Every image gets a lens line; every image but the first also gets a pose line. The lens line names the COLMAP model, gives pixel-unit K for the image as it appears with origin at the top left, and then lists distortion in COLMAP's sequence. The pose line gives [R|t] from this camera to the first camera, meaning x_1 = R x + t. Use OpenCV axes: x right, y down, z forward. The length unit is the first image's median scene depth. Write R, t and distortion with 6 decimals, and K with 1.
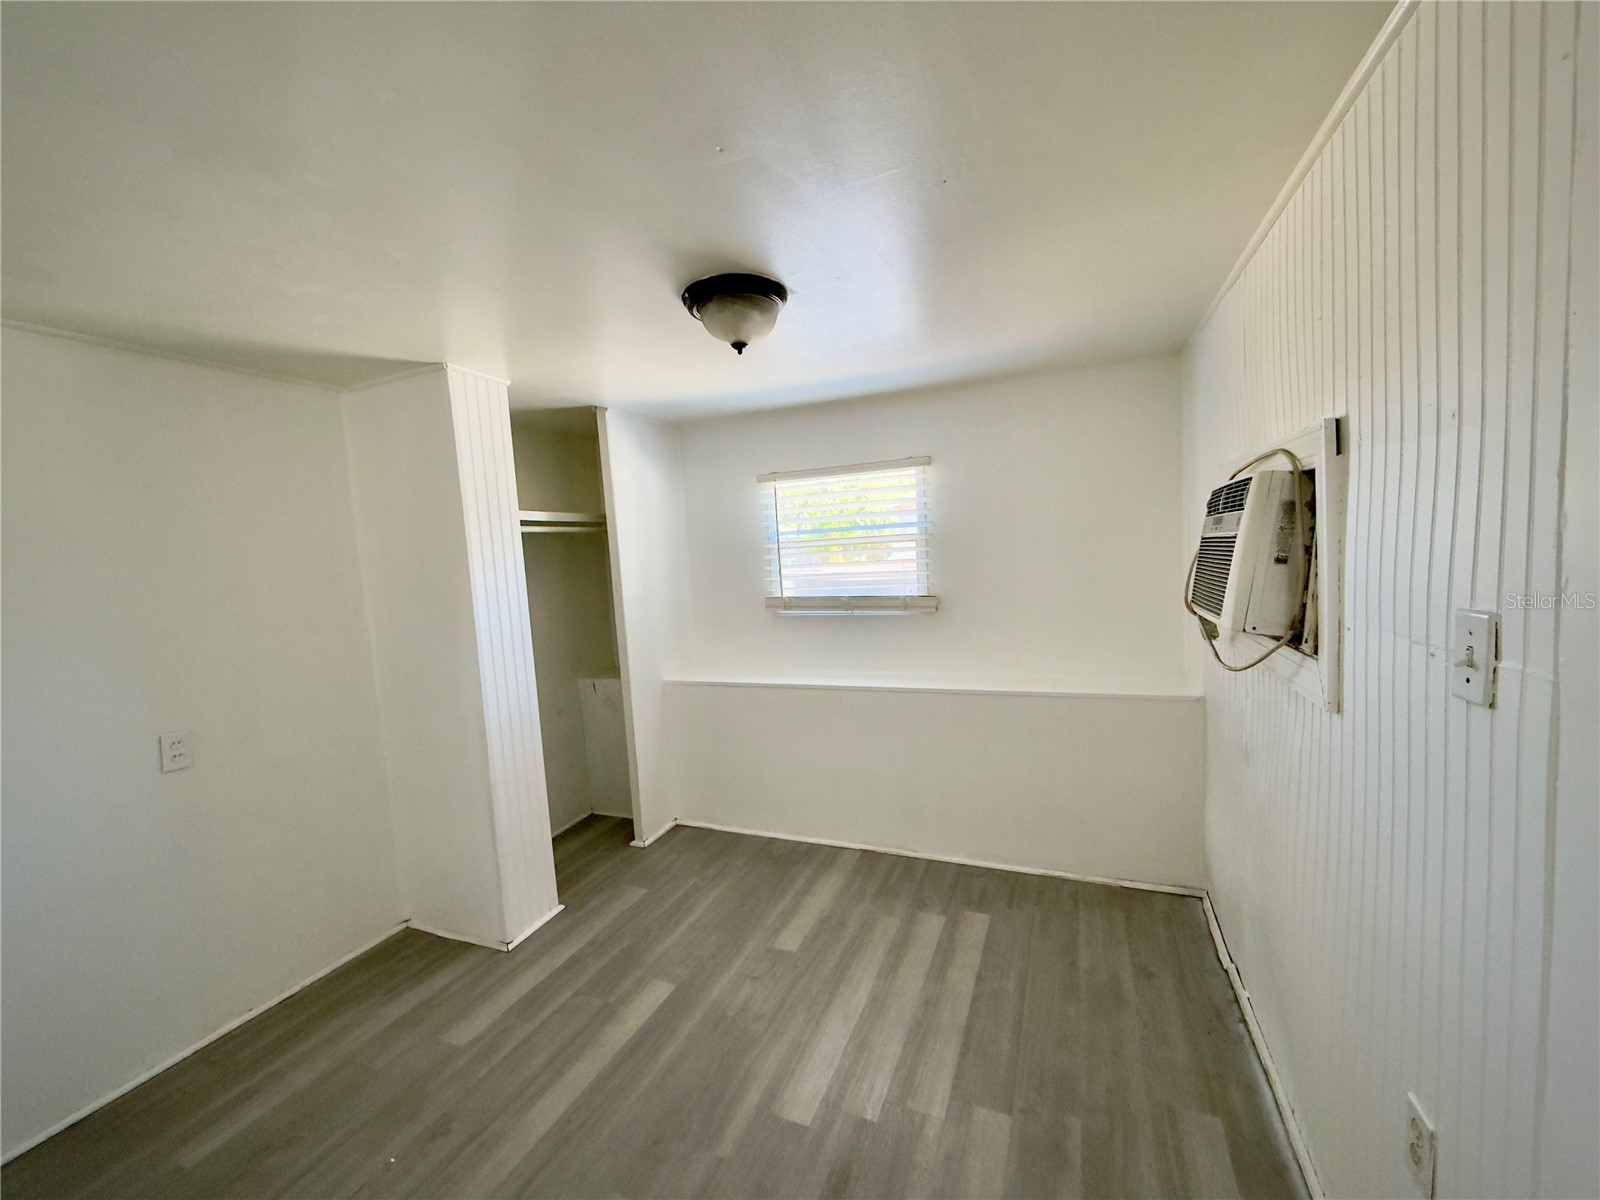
lens RADIAL K [[637.3, 0, 798.2], [0, 637.3, 601.6], [0, 0, 1]] dist [0.001749, 0.000046]
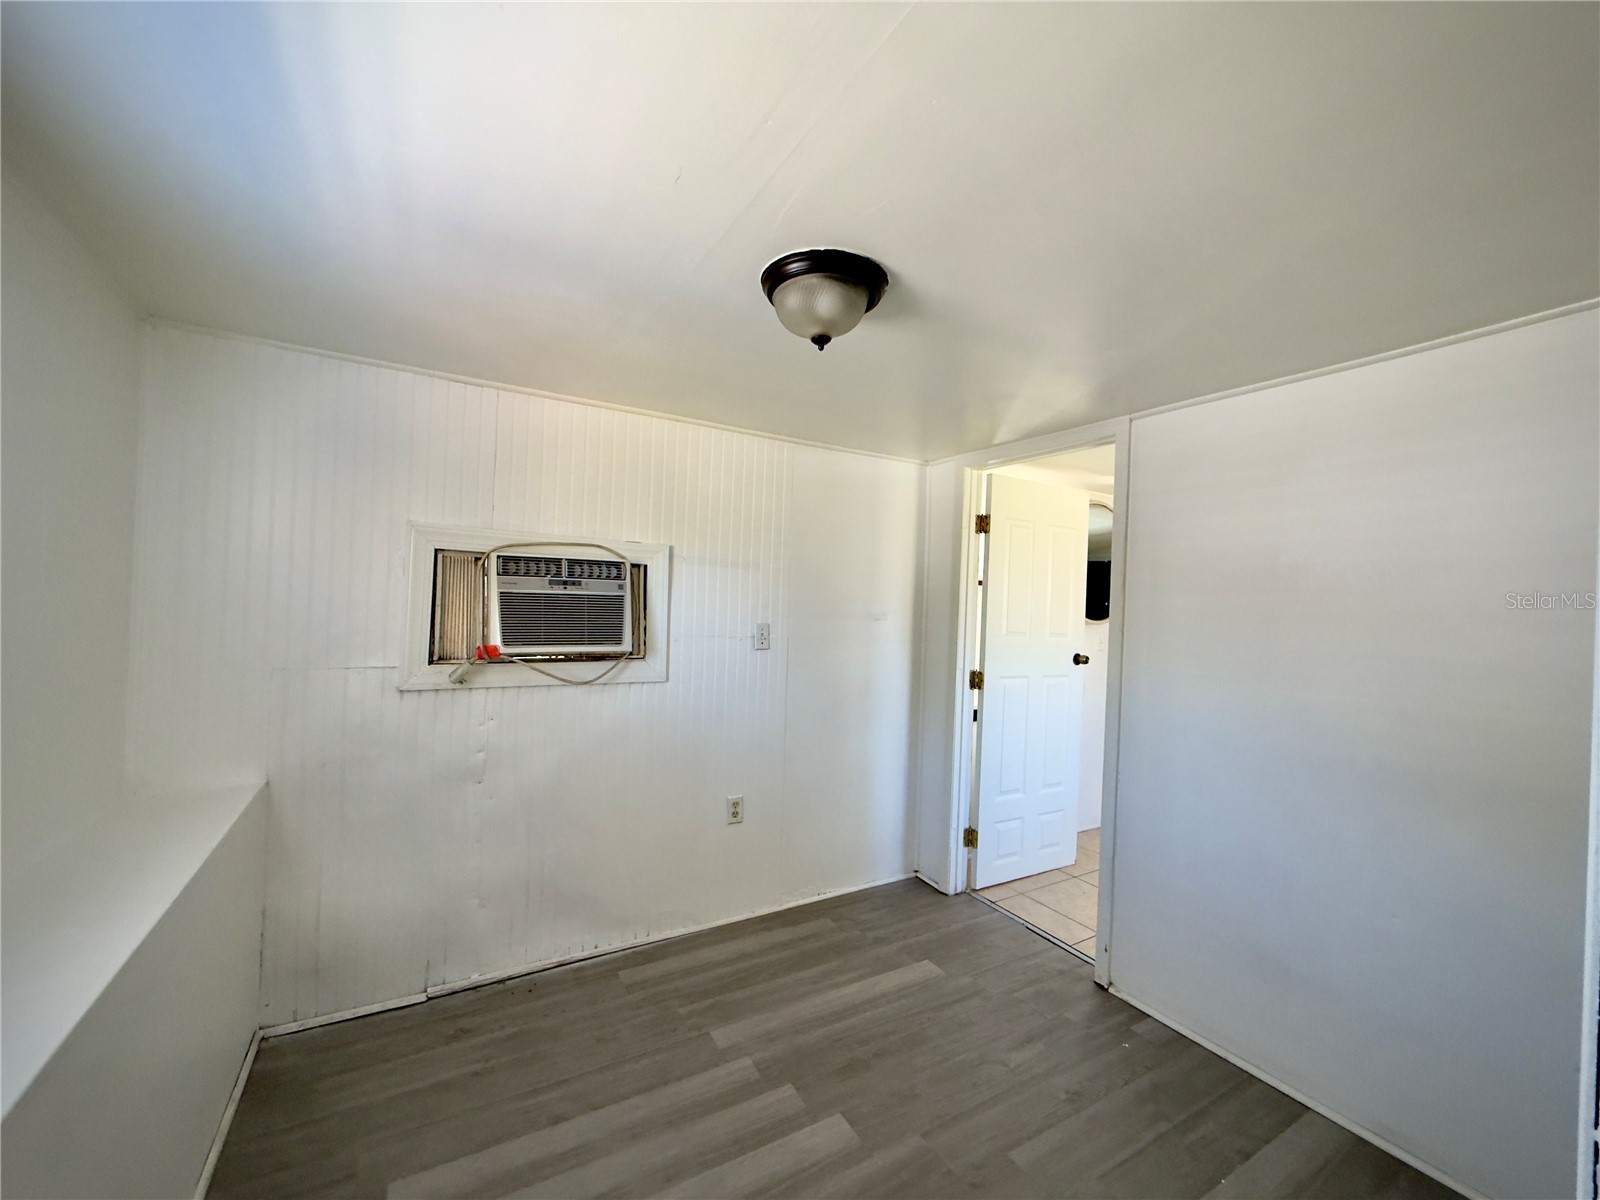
lens RADIAL K [[637.3, 0, 794.4], [0, 637.3, 602.0], [0, 0, 1]] dist [0.001749, 0.000046]
pose [[-0.803667, 0.028810, 0.594381, -0.581103], [0.057264, 0.997936, 0.029057, -0.092219], [-0.592317, 0.057388, -0.803658, 1.819660]]
